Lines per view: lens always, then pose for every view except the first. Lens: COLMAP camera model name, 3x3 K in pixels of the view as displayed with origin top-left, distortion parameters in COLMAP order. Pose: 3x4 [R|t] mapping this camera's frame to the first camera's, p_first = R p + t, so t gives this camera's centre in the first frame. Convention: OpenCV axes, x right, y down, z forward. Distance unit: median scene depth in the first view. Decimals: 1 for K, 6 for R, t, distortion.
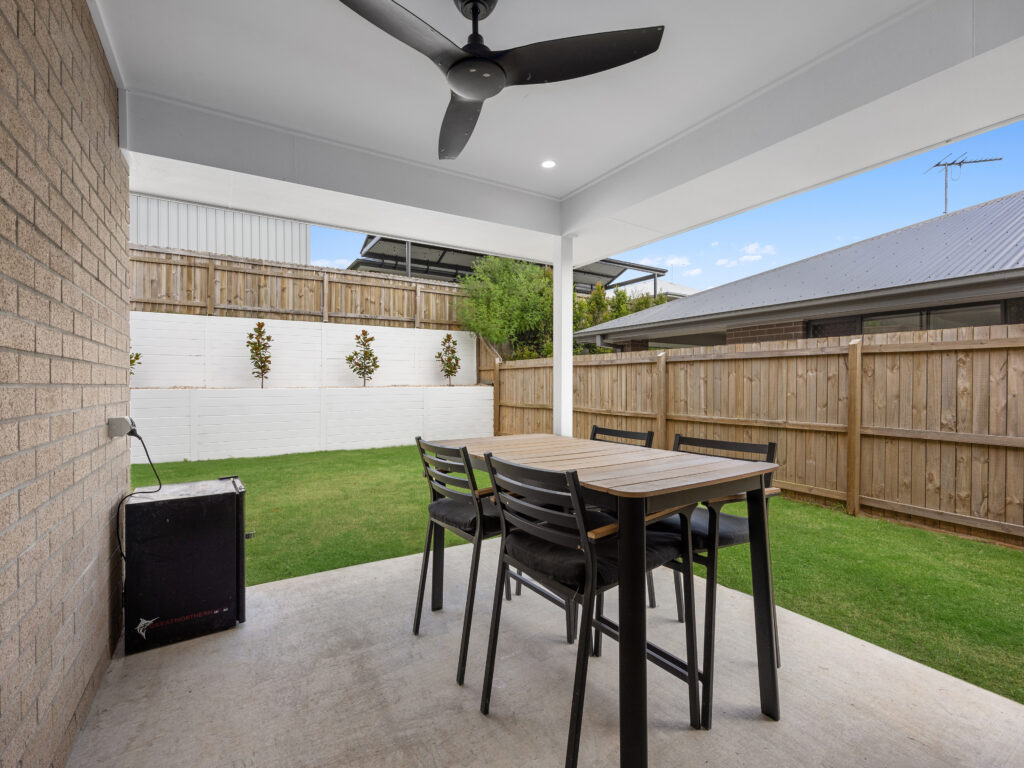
lens RADIAL K [[448.5, 0, 508.2], [0, 448.5, 385.8], [0, 0, 1]] dist [0.000561, -0.000274]
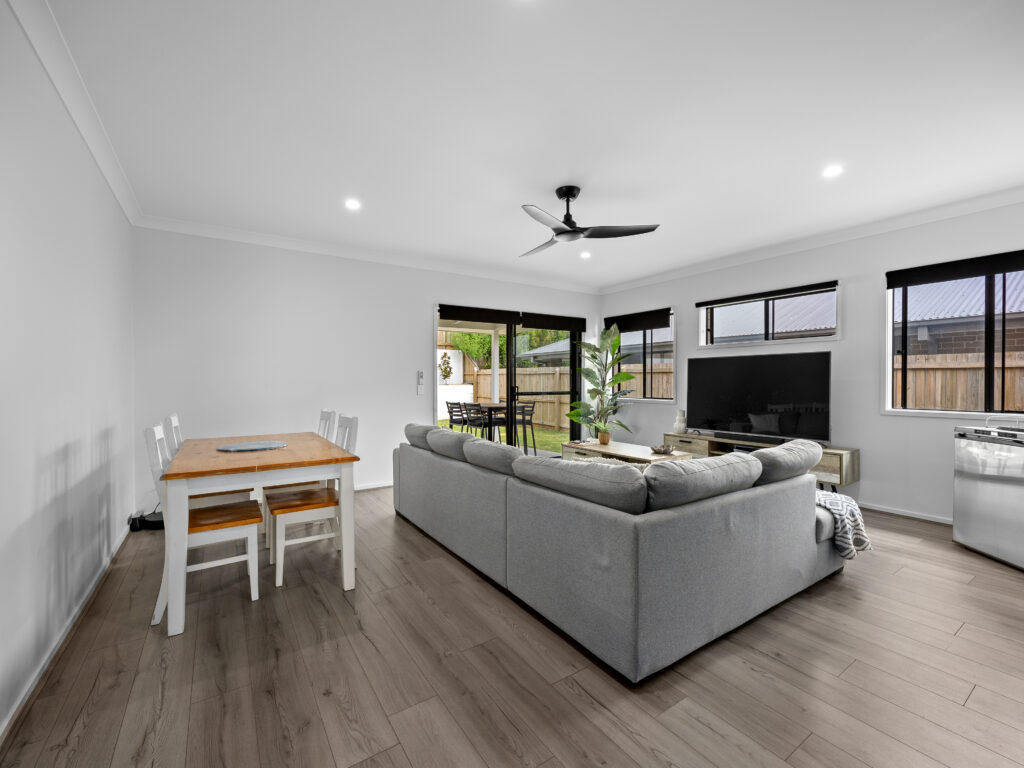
lens RADIAL K [[448.5, 0, 512.2], [0, 448.5, 384.2], [0, 0, 1]] dist [0.000561, -0.000274]
pose [[0.999564, 0.009276, 0.028023, 0.063217], [-0.009303, 0.999956, 0.000809, -0.004597], [-0.028015, -0.001069, 0.999607, -0.615334]]
